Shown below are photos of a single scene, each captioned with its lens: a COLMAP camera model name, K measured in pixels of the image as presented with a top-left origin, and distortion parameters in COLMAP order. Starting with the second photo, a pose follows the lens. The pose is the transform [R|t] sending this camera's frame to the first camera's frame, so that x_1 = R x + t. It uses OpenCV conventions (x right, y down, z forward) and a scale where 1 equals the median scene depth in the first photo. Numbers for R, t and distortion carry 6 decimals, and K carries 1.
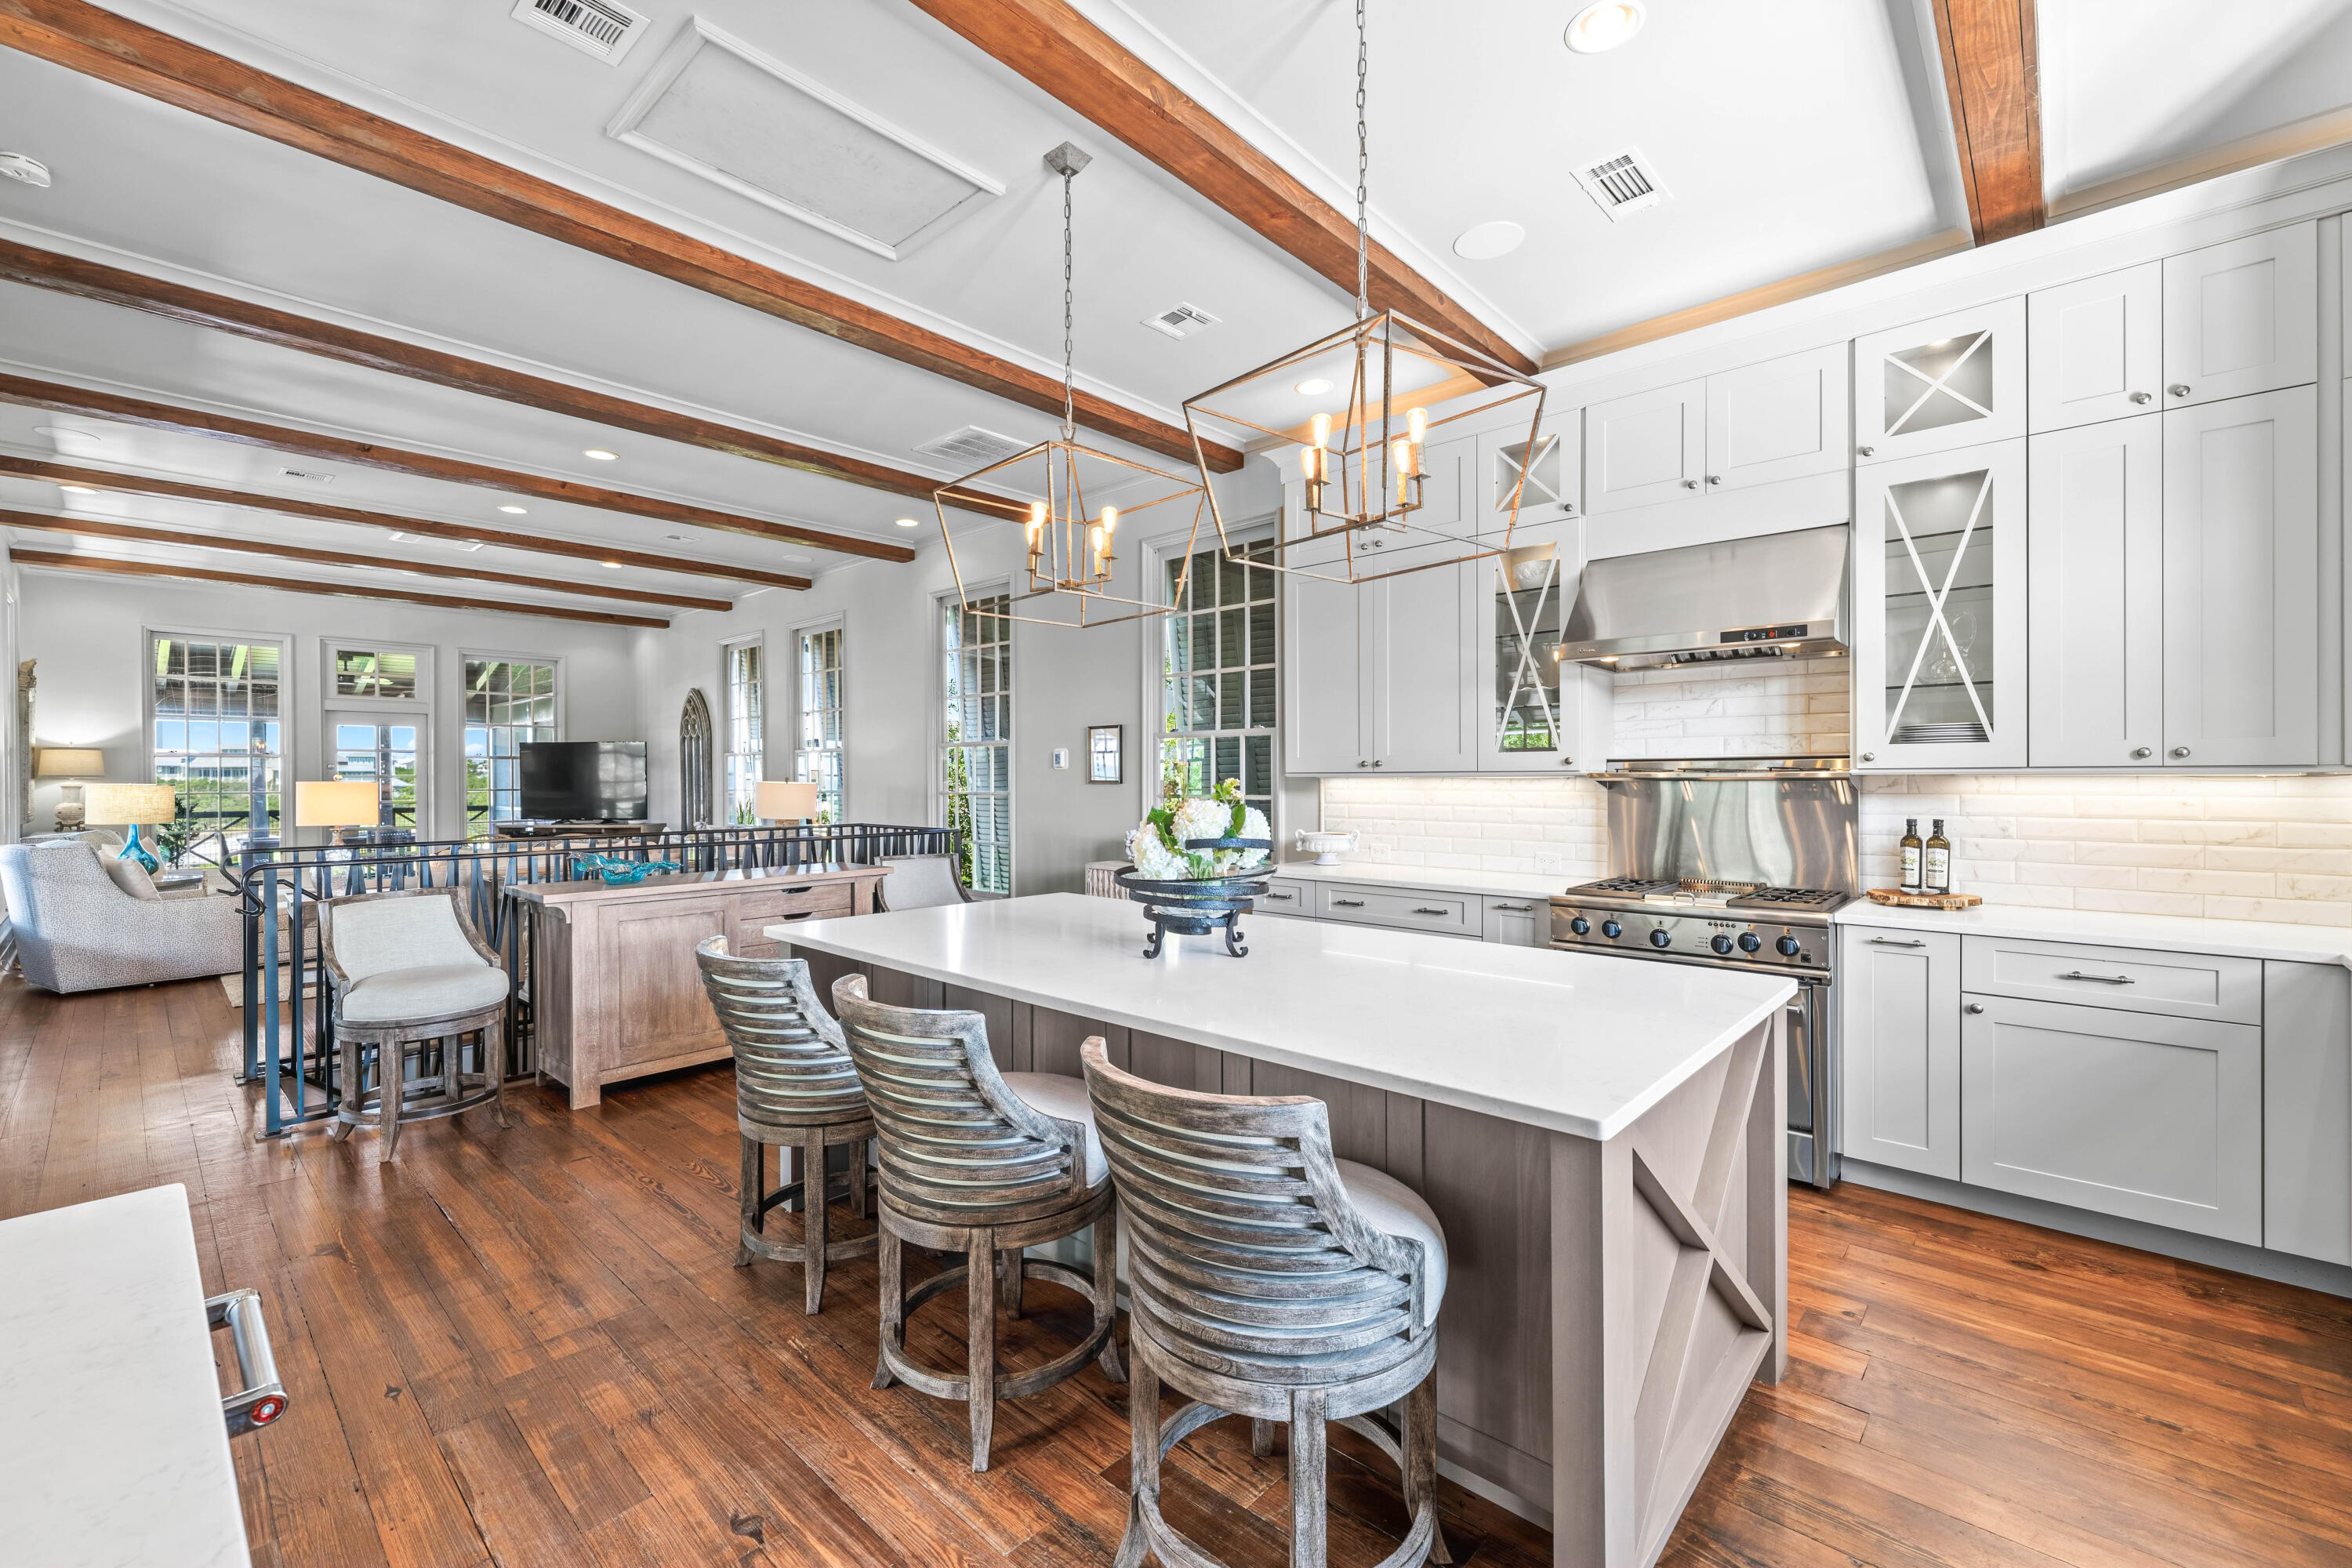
lens RADIAL K [[986.7, 0, 1175.7], [0, 986.7, 781.5], [0, 0, 1]] dist [0.016995, 0.000473]
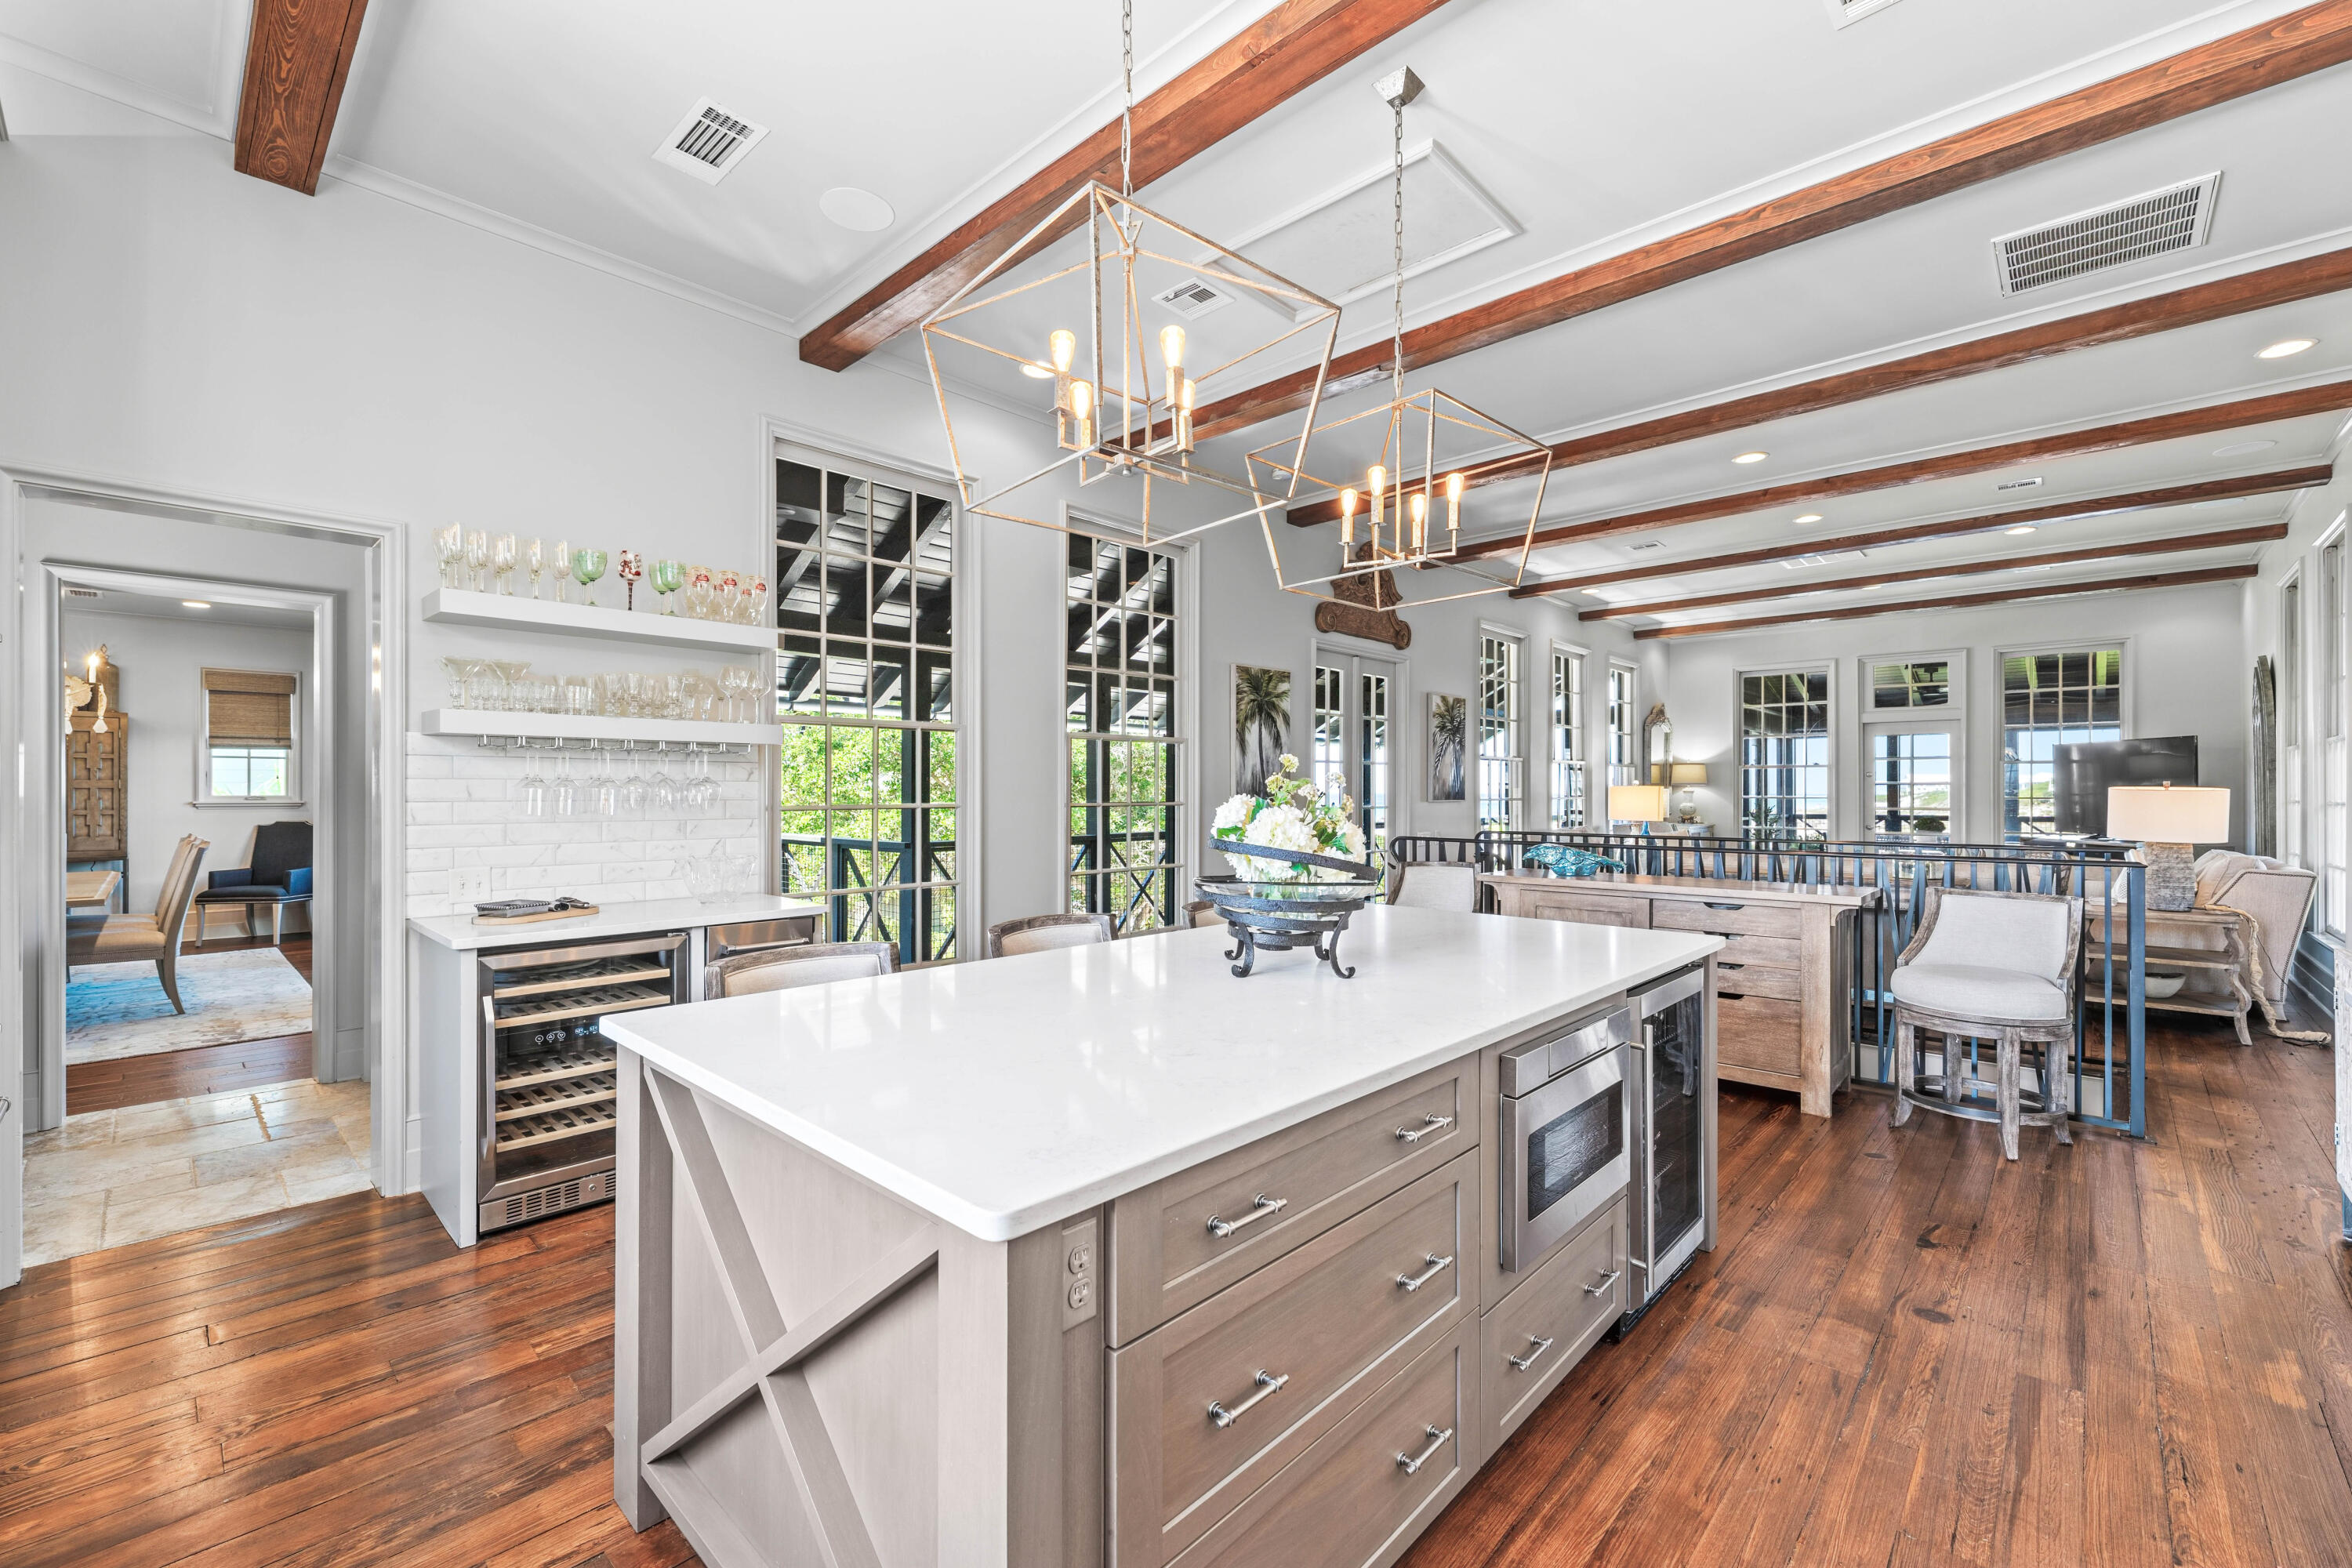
lens RADIAL K [[986.7, 0, 1169.2], [0, 986.7, 790.2], [0, 0, 1]] dist [0.016995, 0.000473]
pose [[-0.030383, 0.004596, -0.999528, 0.311943], [-0.009925, 0.999939, 0.004899, 0.005134], [0.999489, 0.010069, -0.030336, 0.315390]]
